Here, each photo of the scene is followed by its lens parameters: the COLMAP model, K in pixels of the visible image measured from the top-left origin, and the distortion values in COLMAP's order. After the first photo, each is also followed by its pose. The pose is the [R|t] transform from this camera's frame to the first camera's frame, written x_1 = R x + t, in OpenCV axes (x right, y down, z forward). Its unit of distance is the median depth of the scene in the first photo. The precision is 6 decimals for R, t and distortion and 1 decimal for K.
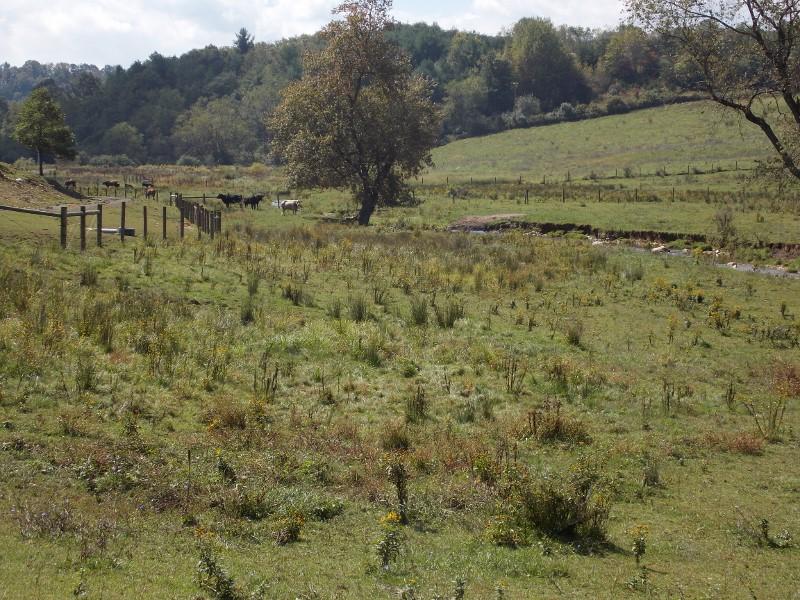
lens RADIAL K [[1641.6, 0, 400.1], [0, 1641.6, 300.1], [0, 0, 1]] dist [0.283337, 0.000000]
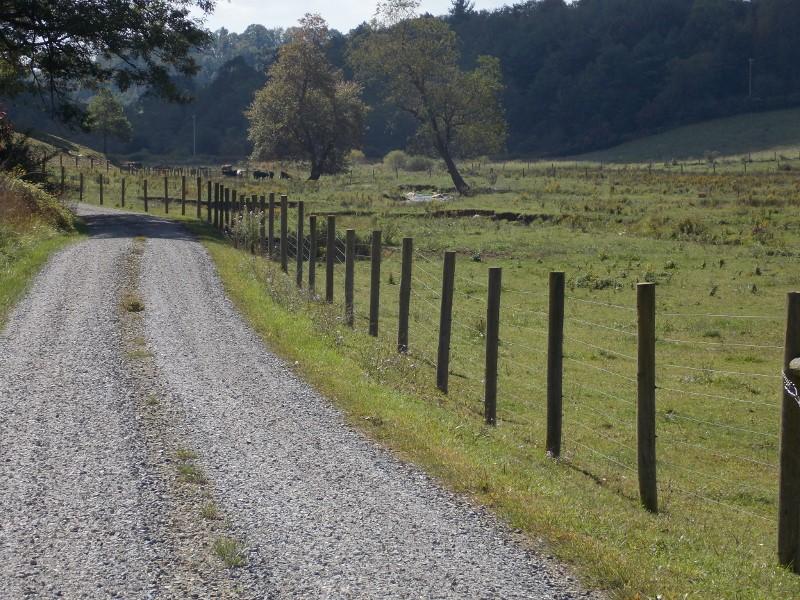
lens RADIAL K [[2651.1, 0, 401.6], [0, 2651.1, 299.2], [0, 0, 1]] dist [0.656972, 0.000000]
pose [[0.983059, 0.014646, -0.182706, 0.119532], [-0.020595, 0.999316, -0.030708, 0.029669], [0.182131, 0.033951, 0.982688, -0.305956]]
